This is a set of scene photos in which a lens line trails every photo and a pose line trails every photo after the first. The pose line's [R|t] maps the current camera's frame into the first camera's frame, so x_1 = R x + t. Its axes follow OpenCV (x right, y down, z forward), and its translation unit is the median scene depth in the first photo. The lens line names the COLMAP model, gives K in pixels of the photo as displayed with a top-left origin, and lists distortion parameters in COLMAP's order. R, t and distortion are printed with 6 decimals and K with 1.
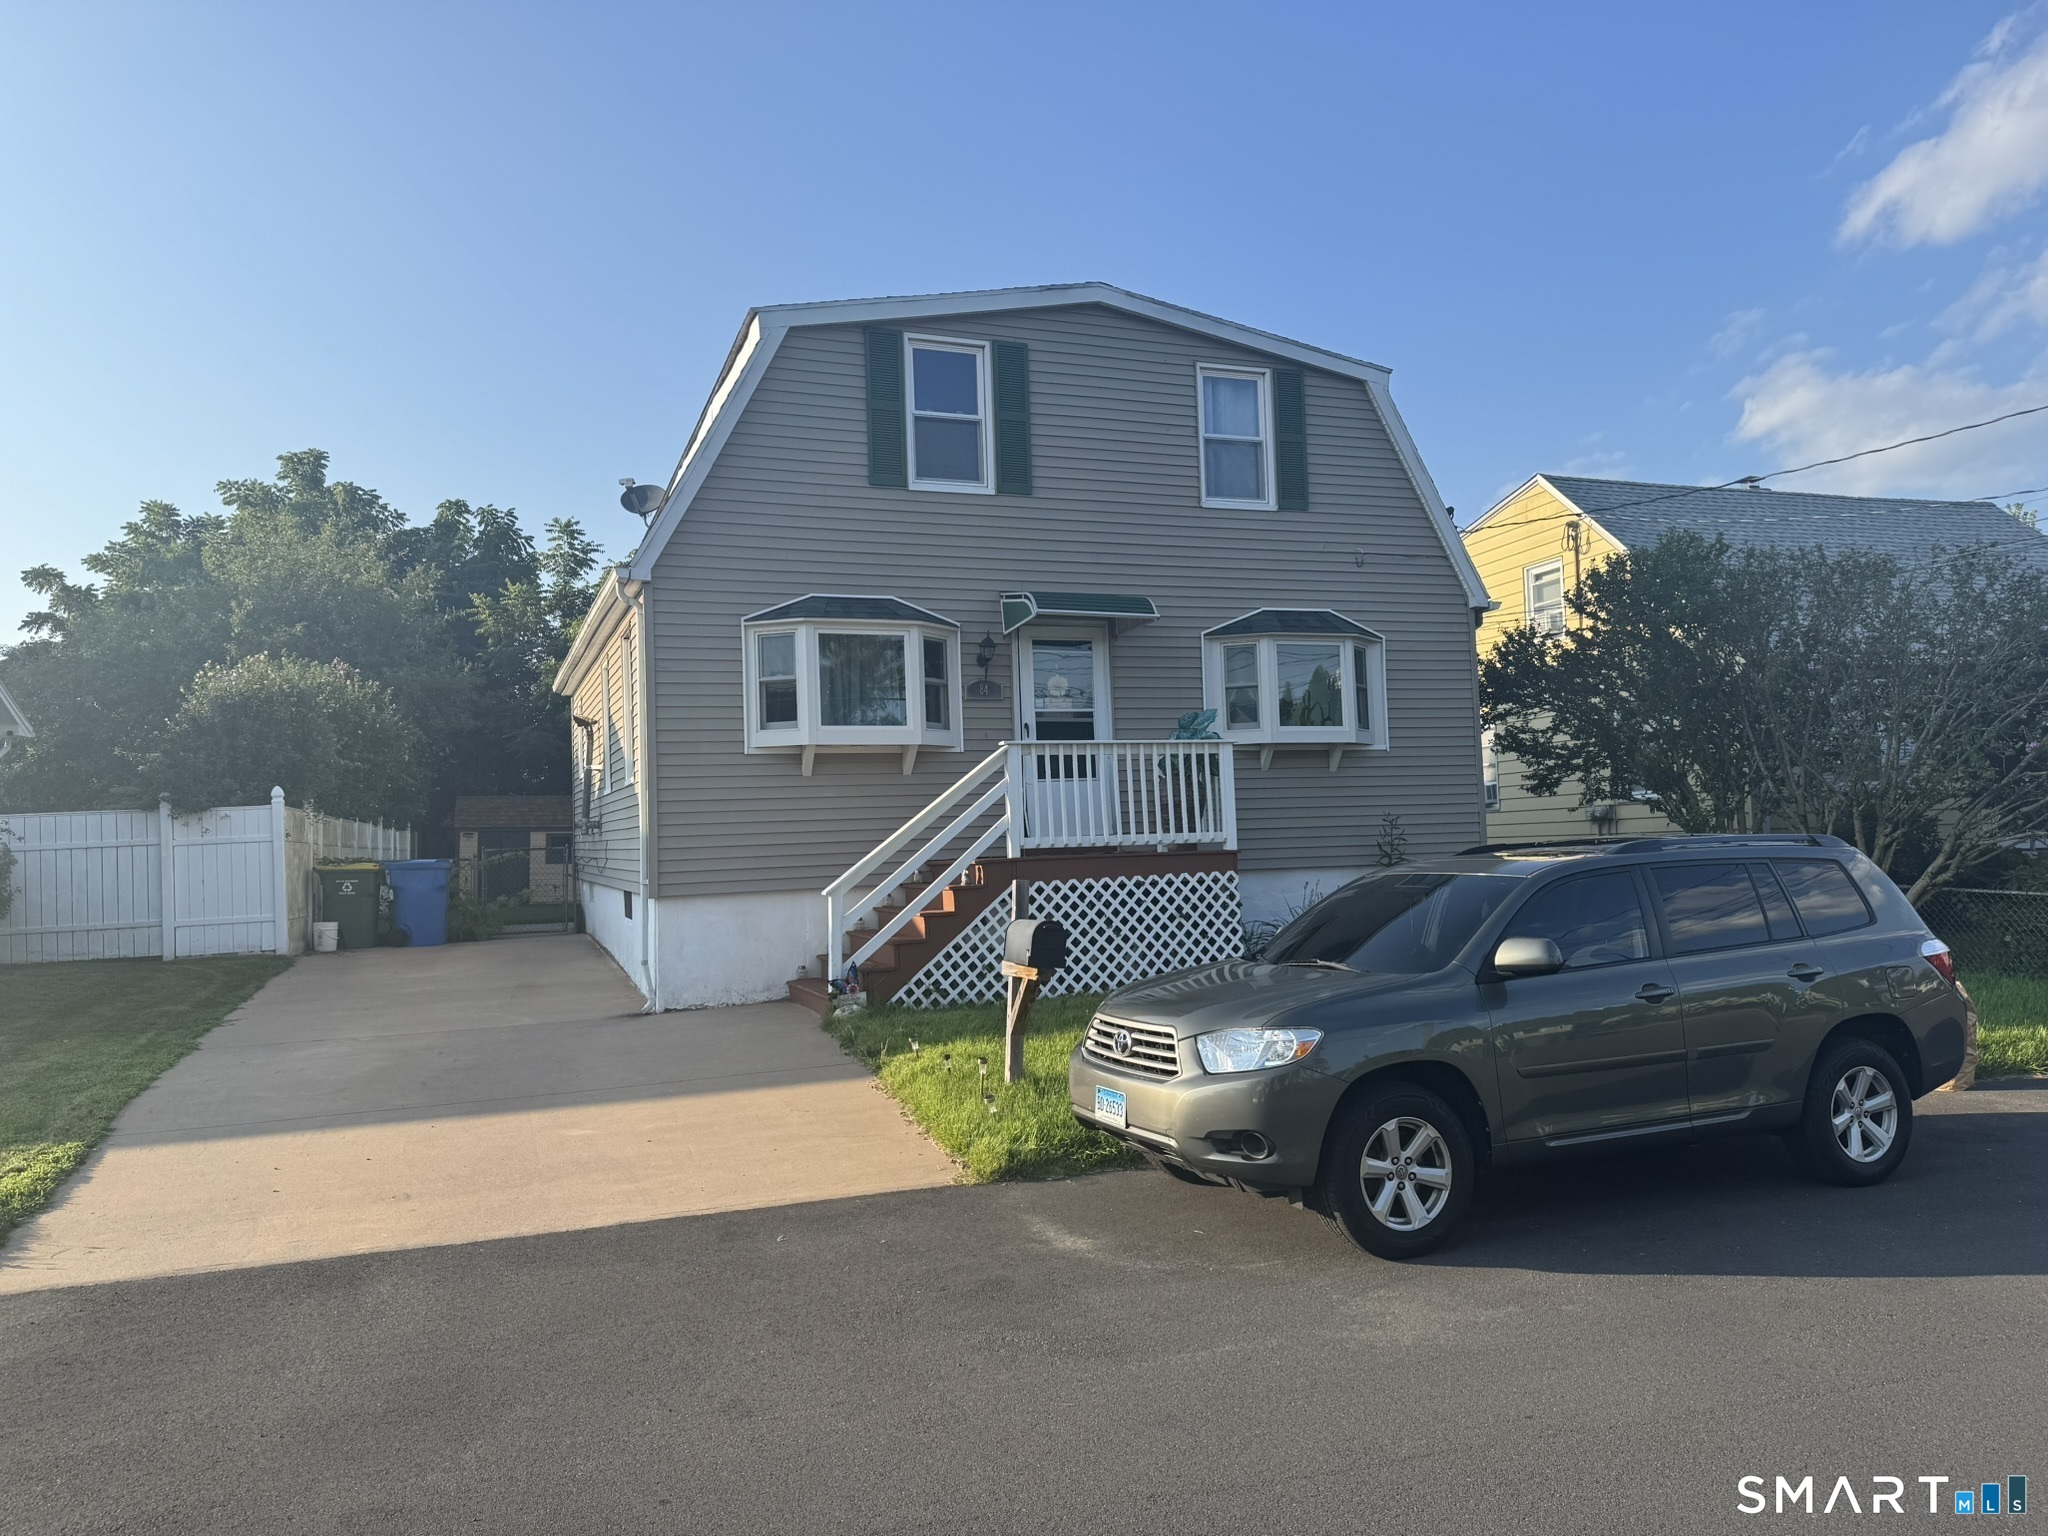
lens RADIAL K [[1411.5, 0, 1014.4], [0, 1411.5, 769.4], [0, 0, 1]] dist [0.148518, -0.272962]
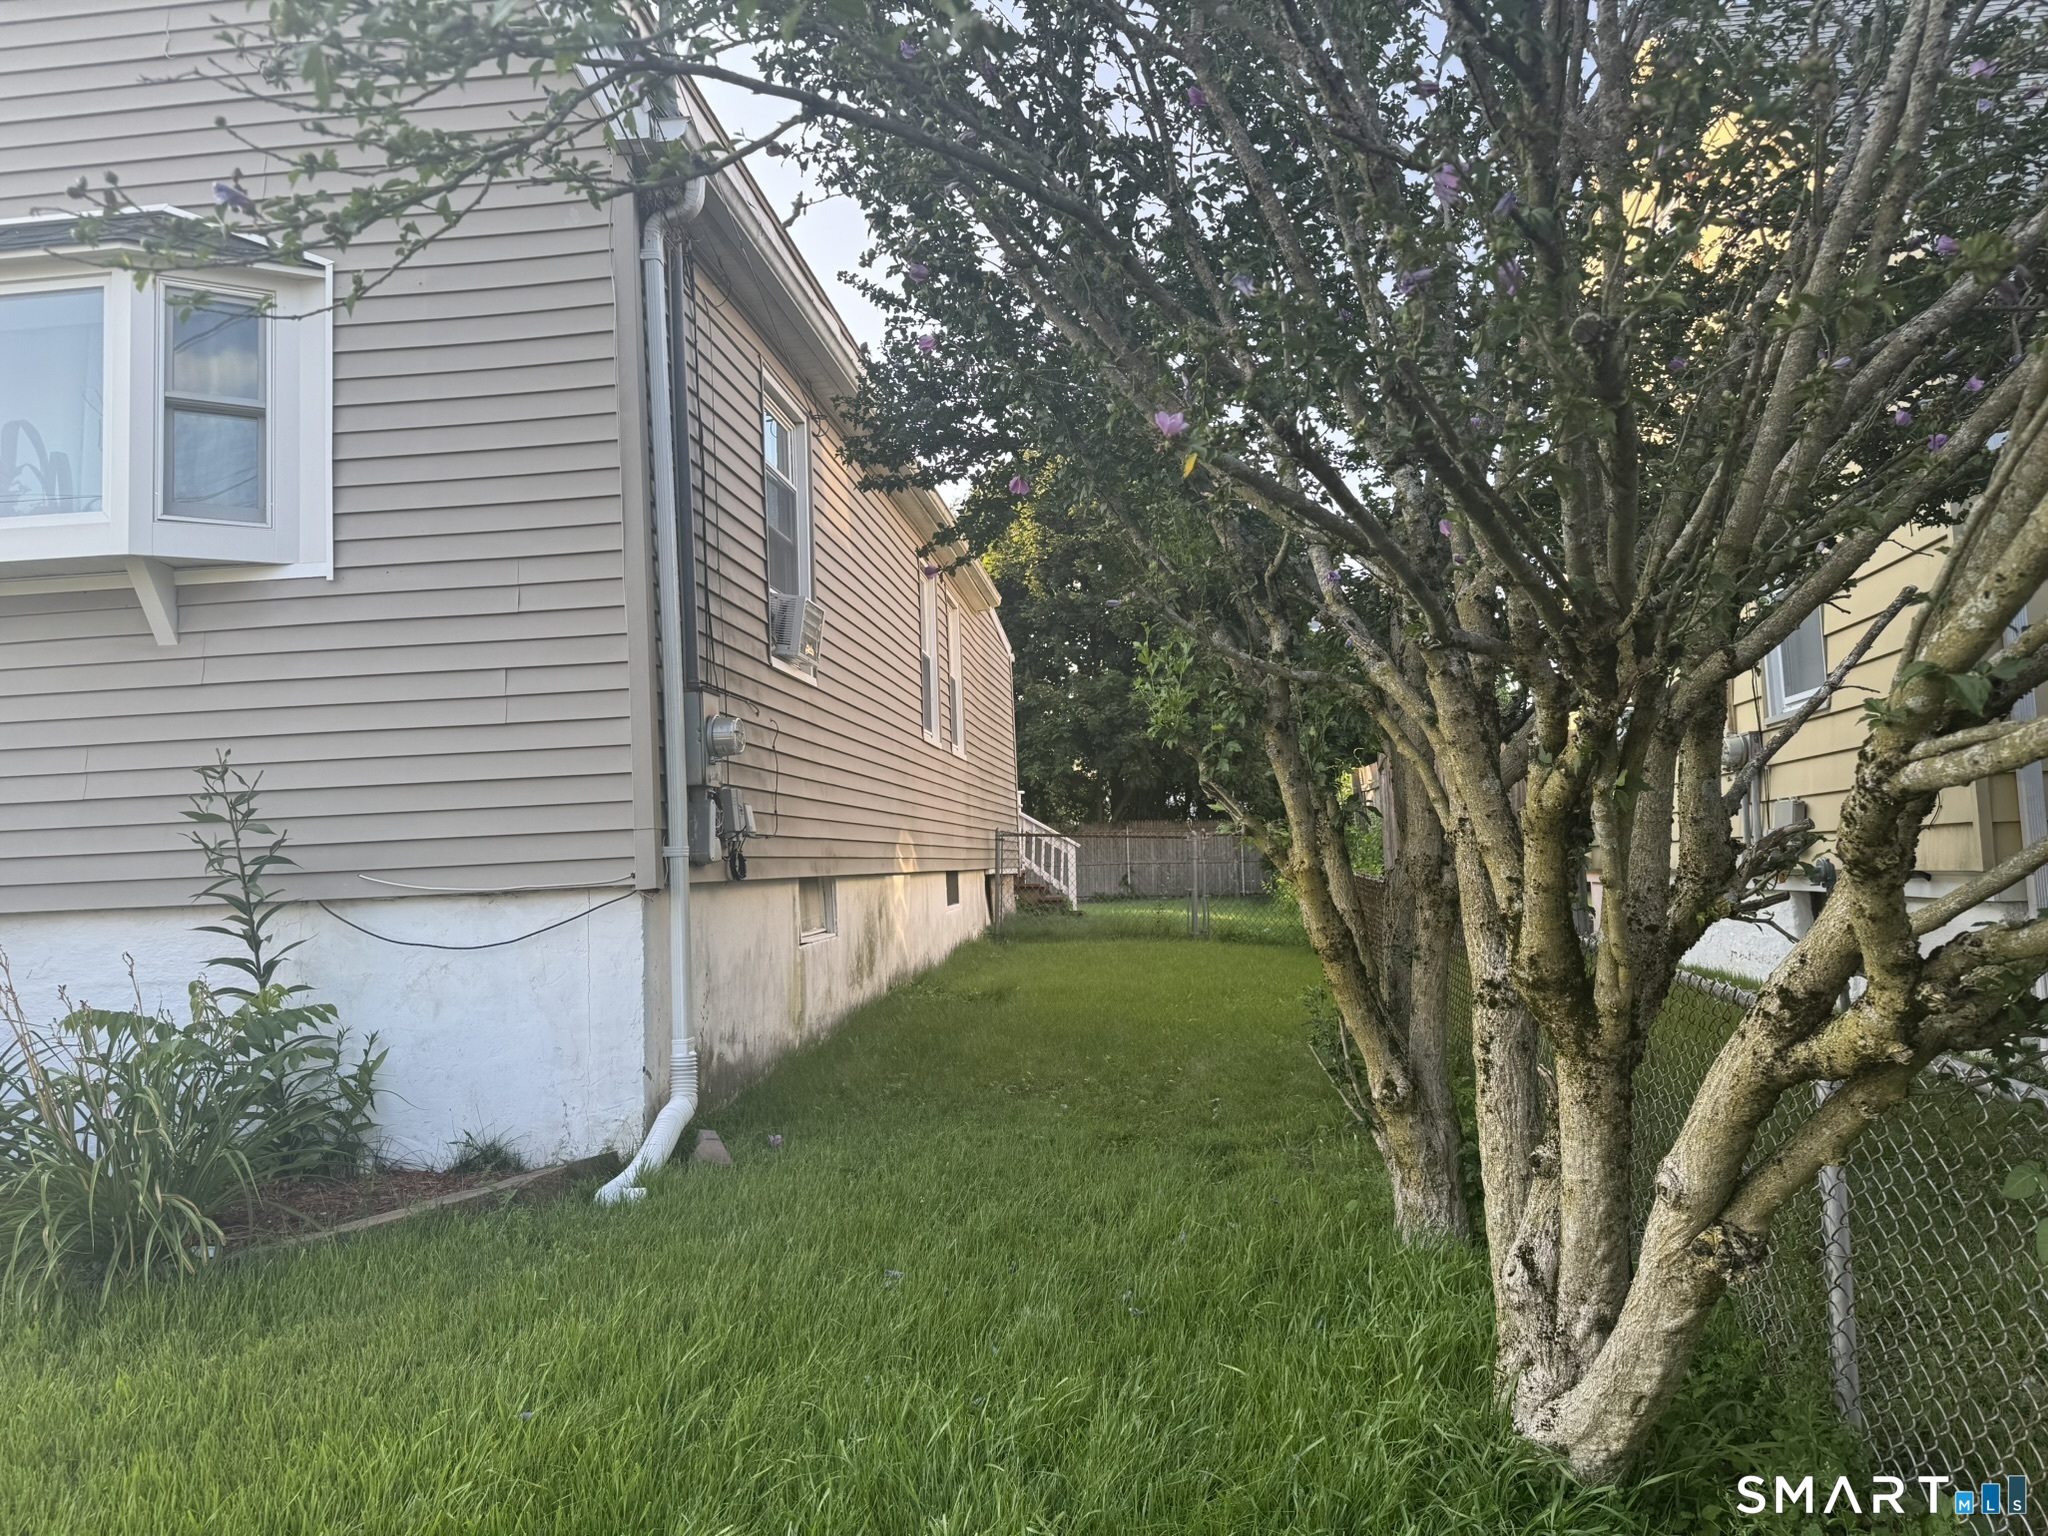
lens RADIAL K [[1441.4, 0, 988.8], [0, 1441.4, 759.9], [0, 0, 1]] dist [0.098784, -0.103436]
pose [[0.883985, -0.036528, -0.466087, 0.680237], [0.035775, 0.999305, -0.010467, 0.049212], [0.466145, -0.007422, 0.884677, 0.893435]]
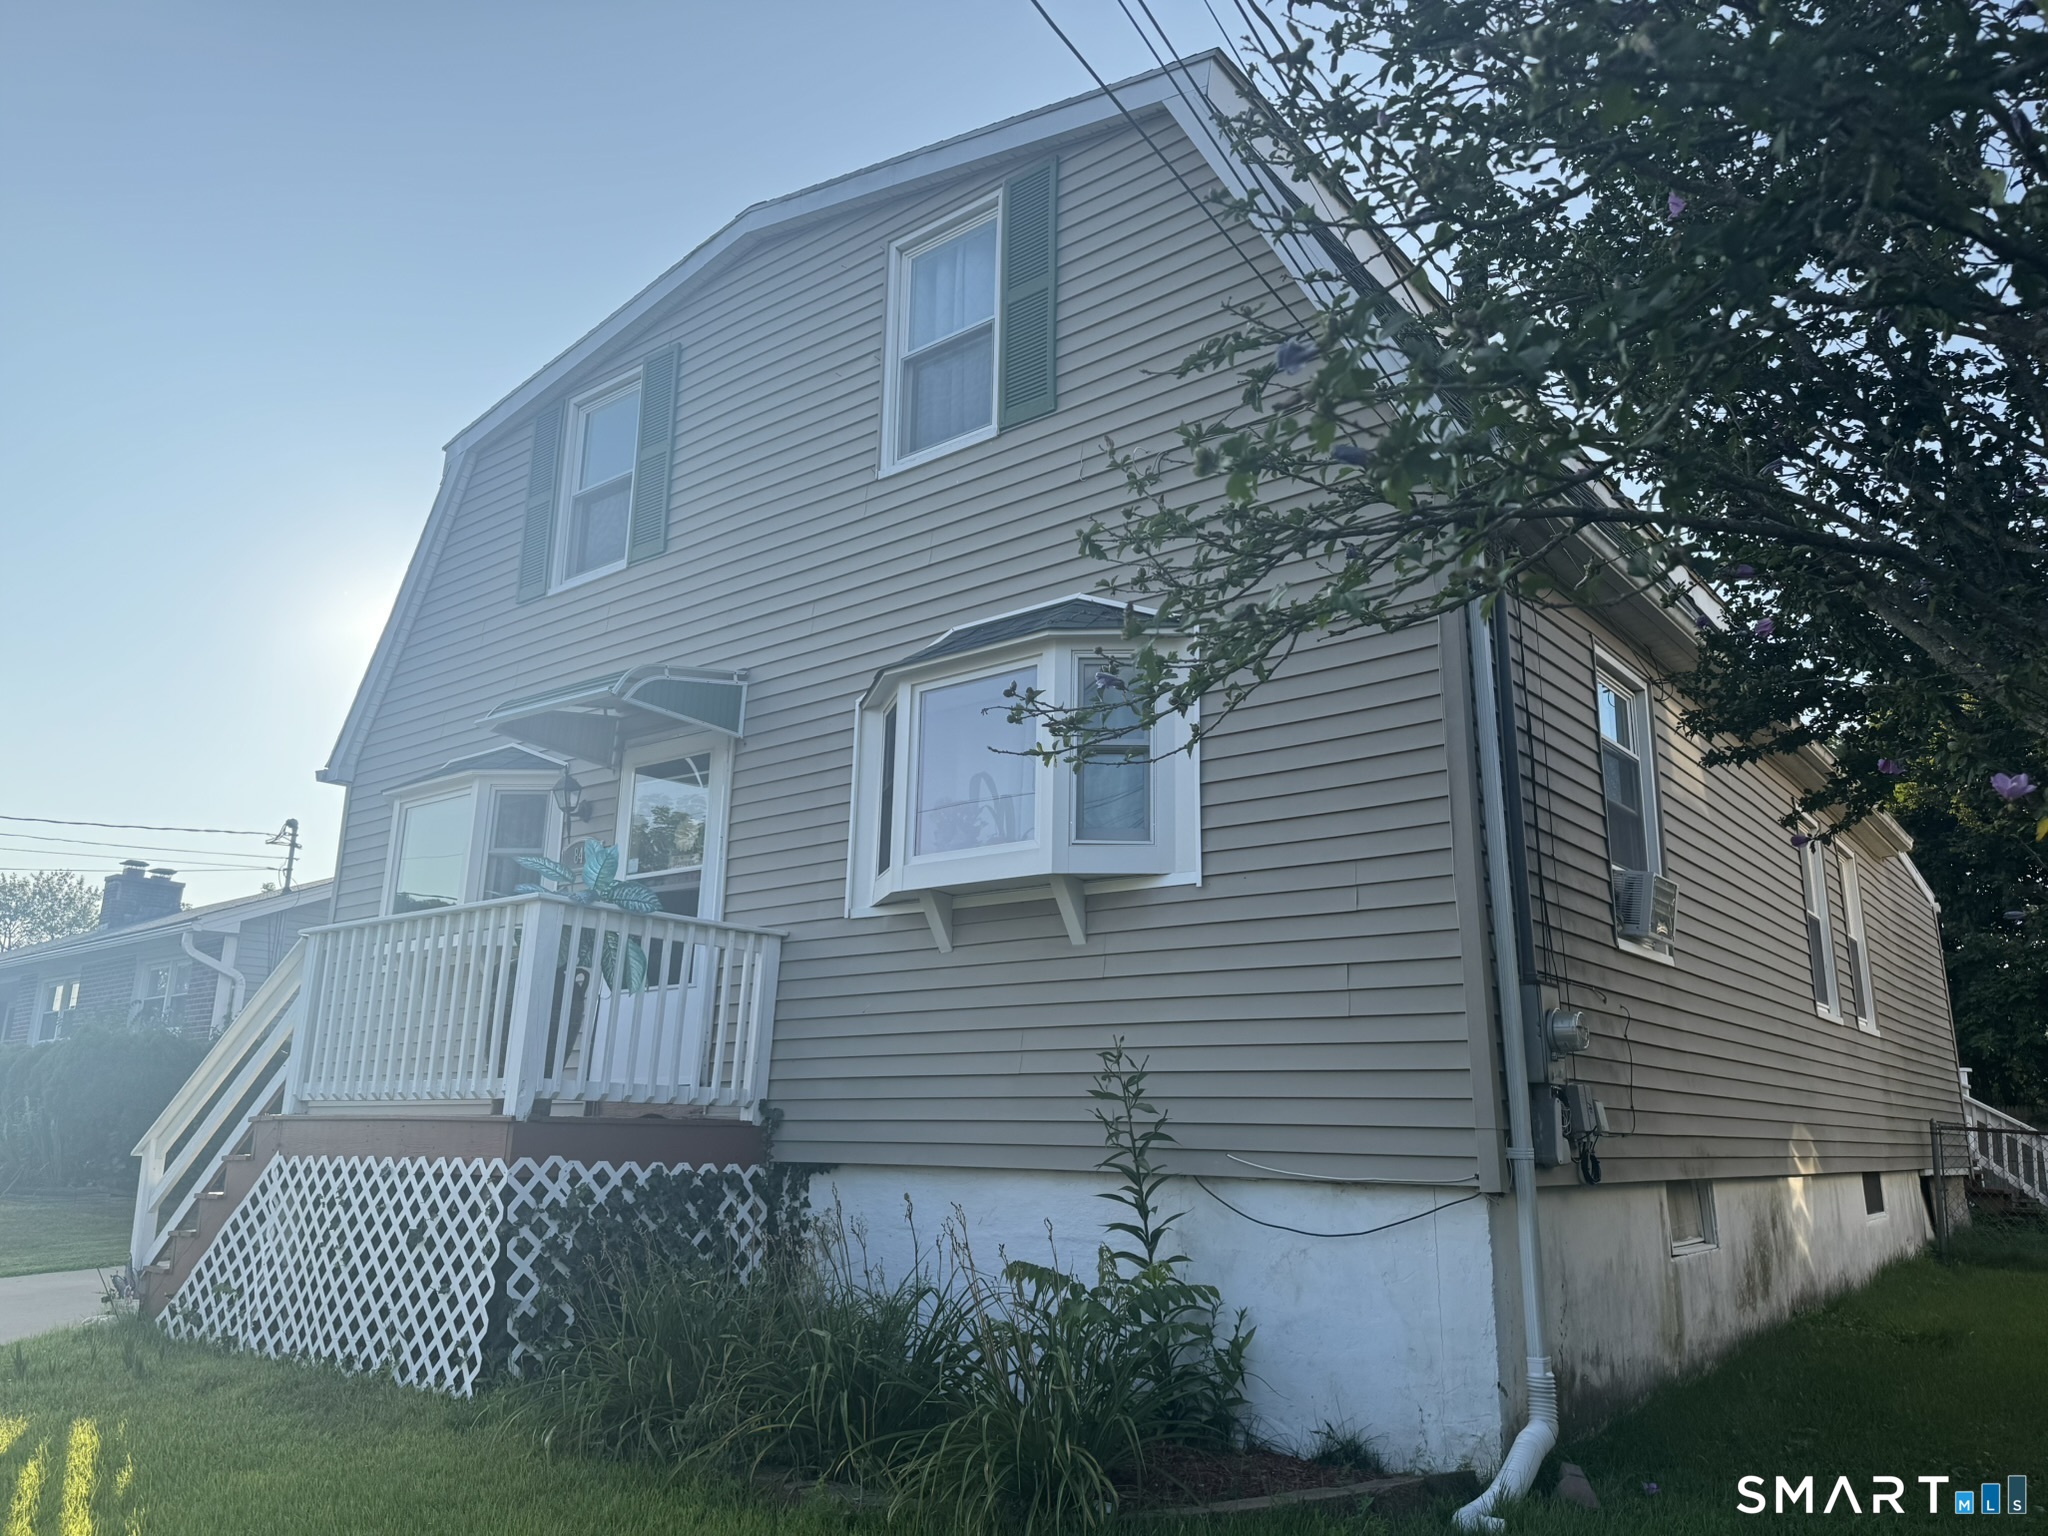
lens RADIAL K [[1442.1, 0, 1033.4], [0, 1442.1, 752.2], [0, 0, 1]] dist [0.047234, -0.061477]
pose [[0.514977, -0.179910, -0.838112, 0.697692], [0.015832, 0.979557, -0.200545, 0.037081], [0.857058, 0.090007, 0.507297, 0.885521]]
